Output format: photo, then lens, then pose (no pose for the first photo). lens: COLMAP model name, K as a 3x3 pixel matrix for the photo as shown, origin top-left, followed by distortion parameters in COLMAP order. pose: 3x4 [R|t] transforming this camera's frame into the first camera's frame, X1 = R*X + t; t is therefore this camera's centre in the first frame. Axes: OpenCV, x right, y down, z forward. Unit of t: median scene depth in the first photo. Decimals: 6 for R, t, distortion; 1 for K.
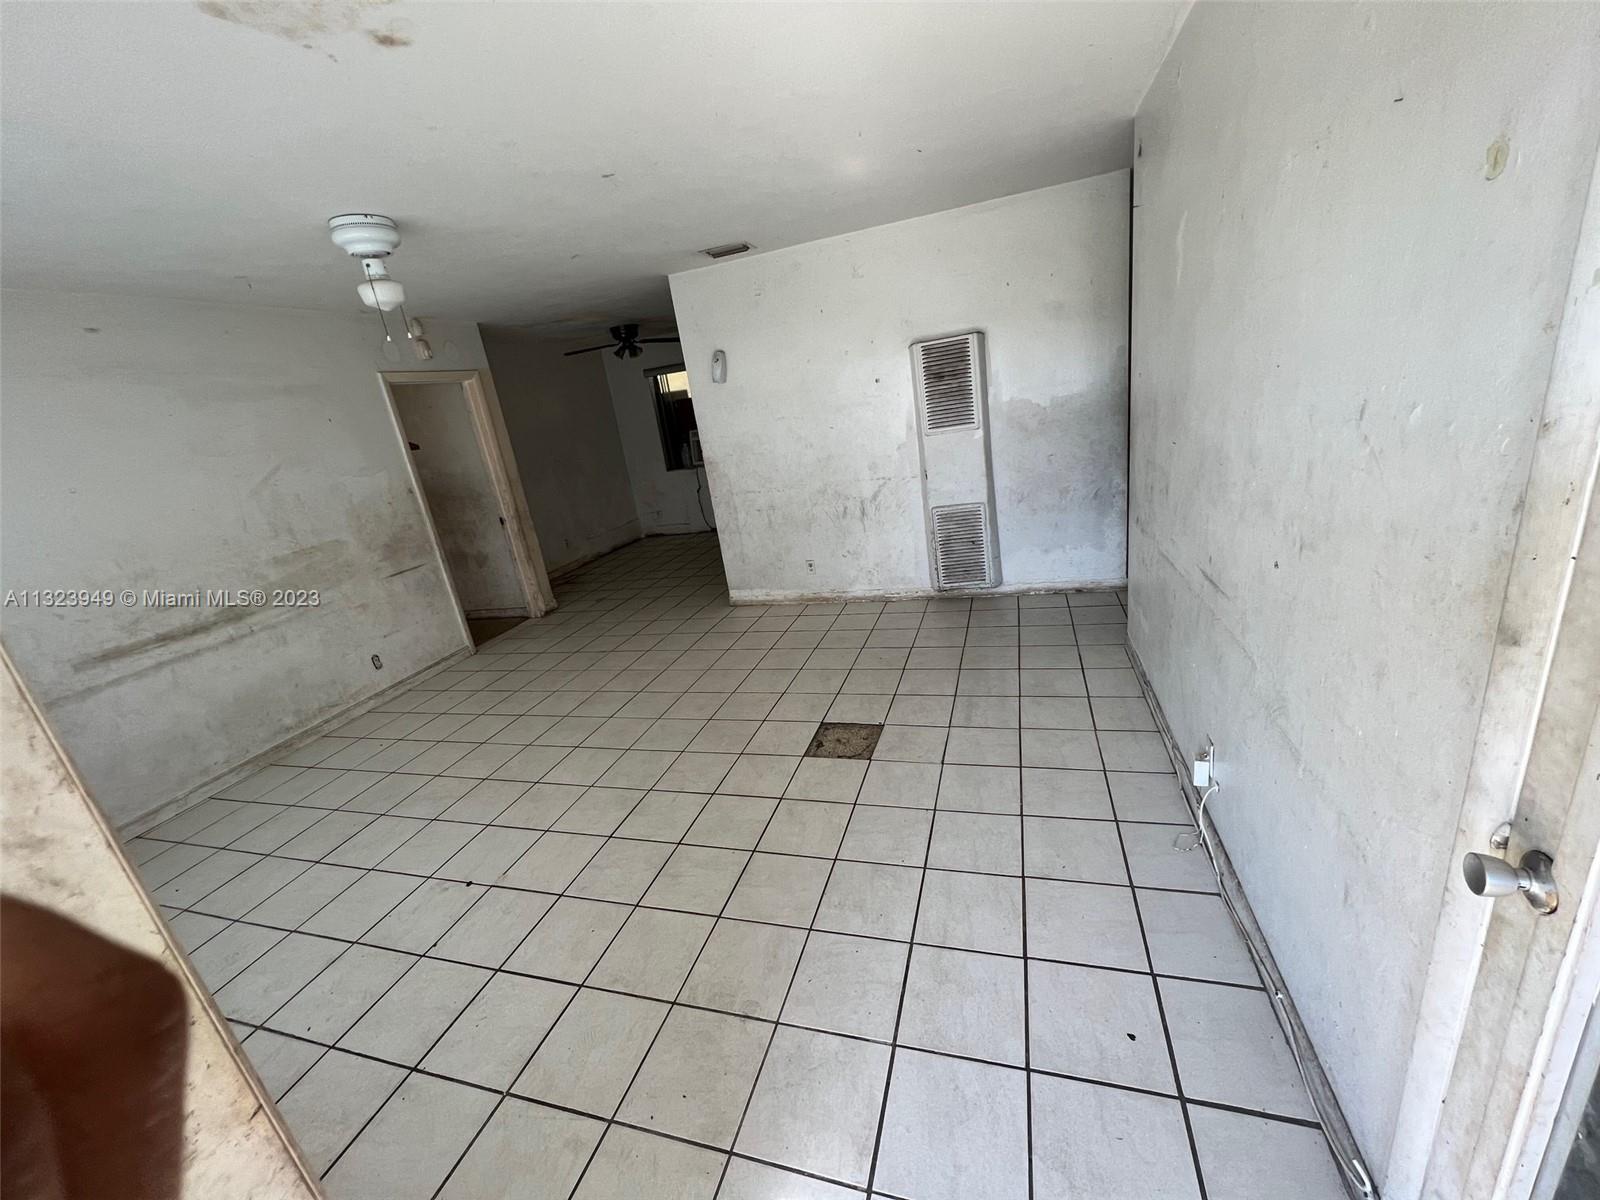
lens RADIAL K [[641.4, 0, 805.1], [0, 641.4, 600.7], [0, 0, 1]] dist [-0.002165, 0.000225]
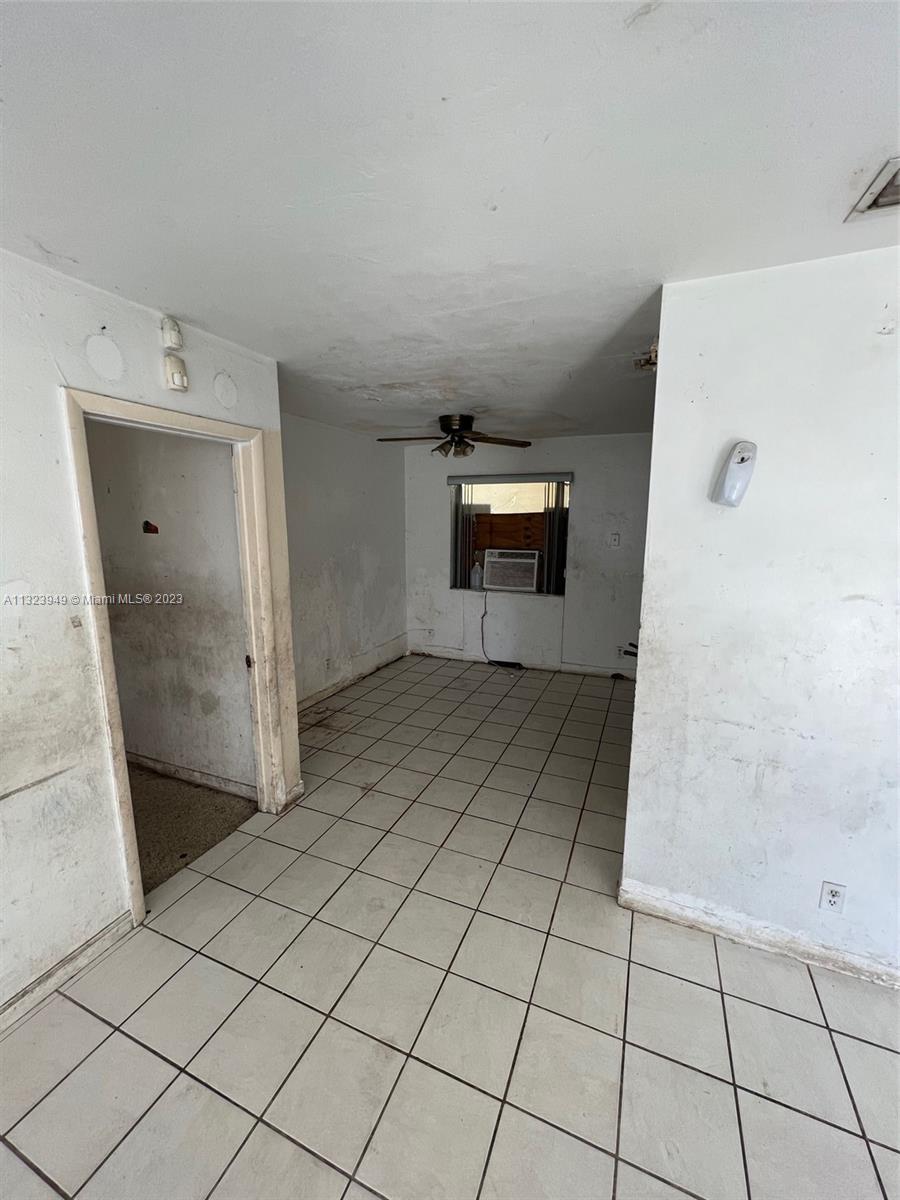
lens RADIAL K [[481.1, 0, 450.0], [0, 481.1, 600.0], [0, 0, 1]] dist [-0.002165, 0.000225]
pose [[0.984494, 0.158351, -0.075471, -0.245913], [-0.167054, 0.977605, -0.127987, -0.153523], [0.053514, 0.138610, 0.988900, 0.521843]]
